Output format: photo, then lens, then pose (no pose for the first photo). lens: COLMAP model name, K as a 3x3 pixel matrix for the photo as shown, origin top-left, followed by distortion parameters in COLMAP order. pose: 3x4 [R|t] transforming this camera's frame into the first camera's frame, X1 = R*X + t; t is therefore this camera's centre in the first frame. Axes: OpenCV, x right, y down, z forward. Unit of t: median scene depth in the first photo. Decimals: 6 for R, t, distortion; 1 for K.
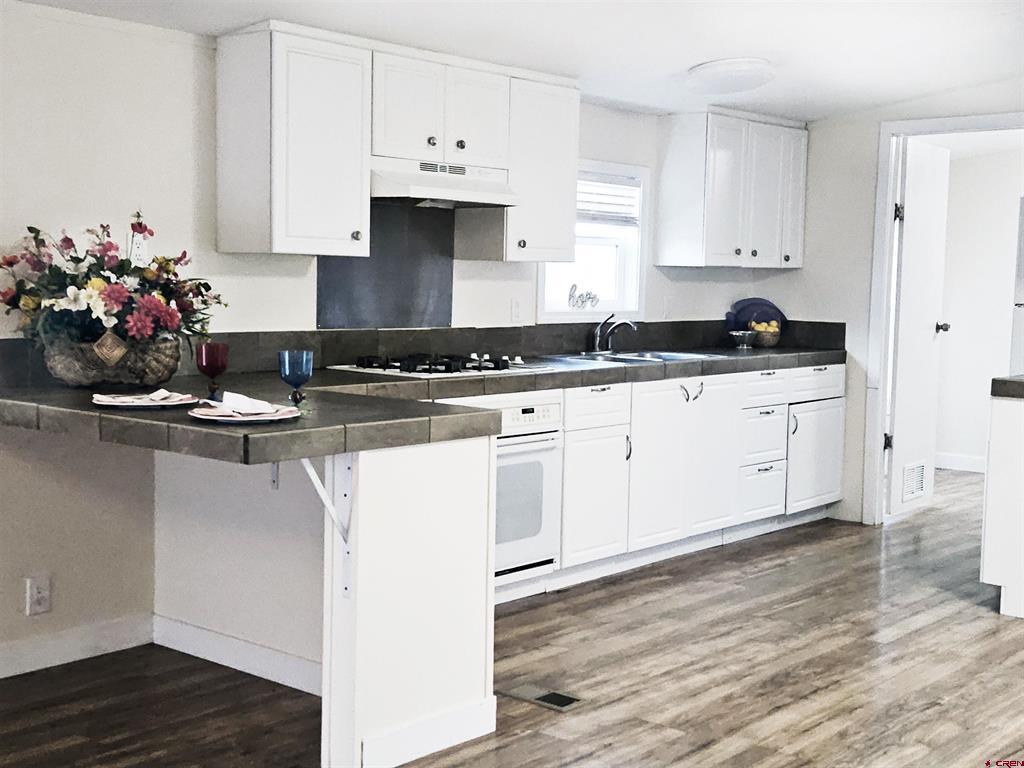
lens RADIAL K [[1337.7, 0, 517.5], [0, 1337.7, 407.6], [0, 0, 1]] dist [0.055185, 0.007104]
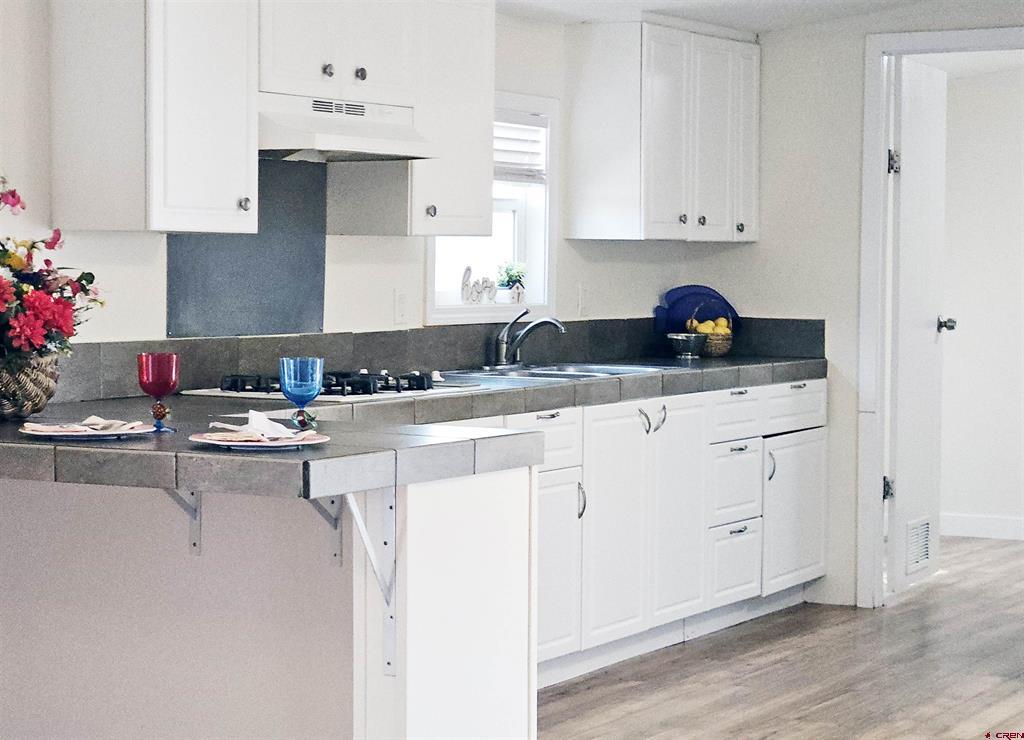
lens RADIAL K [[2364.6, 0, 512.1], [0, 2364.6, 438.7], [0, 0, 1]] dist [-0.758471, 10.697045]
pose [[0.982010, -0.027547, 0.186809, -0.173002], [0.031355, 0.999356, -0.017463, 0.017728], [-0.186208, 0.023007, 0.982241, -0.192433]]
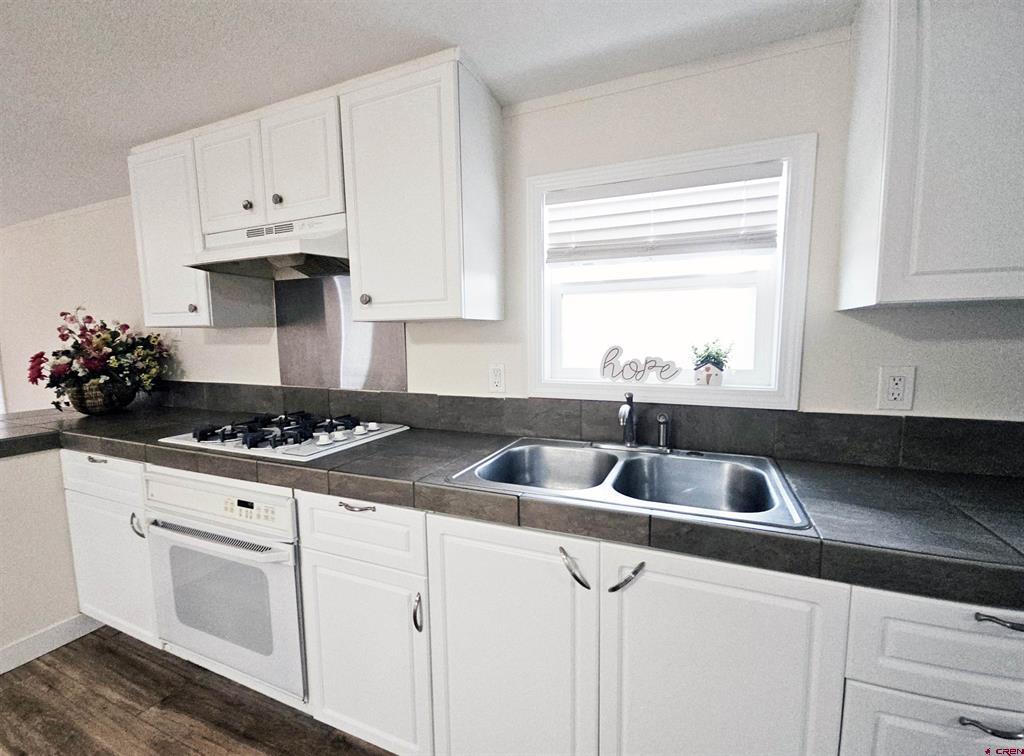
lens RADIAL K [[477.1, 0, 512.0], [0, 477.1, 378.0], [0, 0, 1]] dist [0.021234, -0.000065]
pose [[0.274877, 0.070314, -0.958905, 0.287233], [-0.078254, 0.995650, 0.050576, -0.089117], [0.958290, 0.061136, 0.279183, 0.928606]]
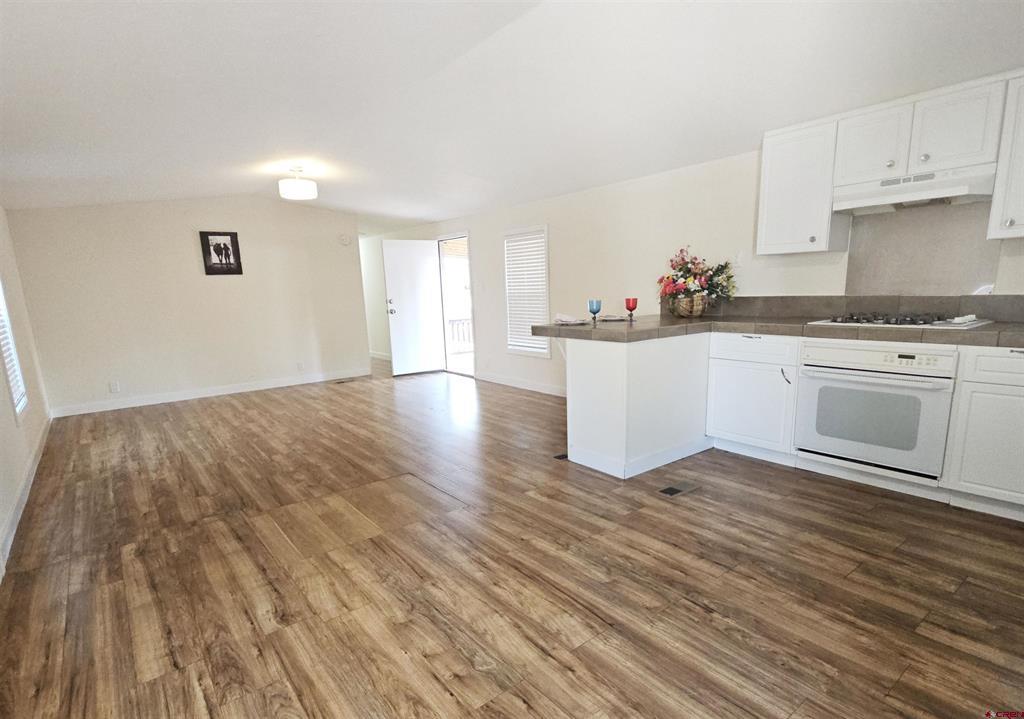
lens RADIAL K [[528.1, 0, 516.5], [0, 528.1, 404.6], [0, 0, 1]] dist [0.000065, 0.000435]
pose [[-0.190662, 0.204775, -0.960060, 0.524749], [-0.069014, 0.972785, 0.221195, -0.035955], [0.979227, 0.108431, -0.171341, 0.617222]]
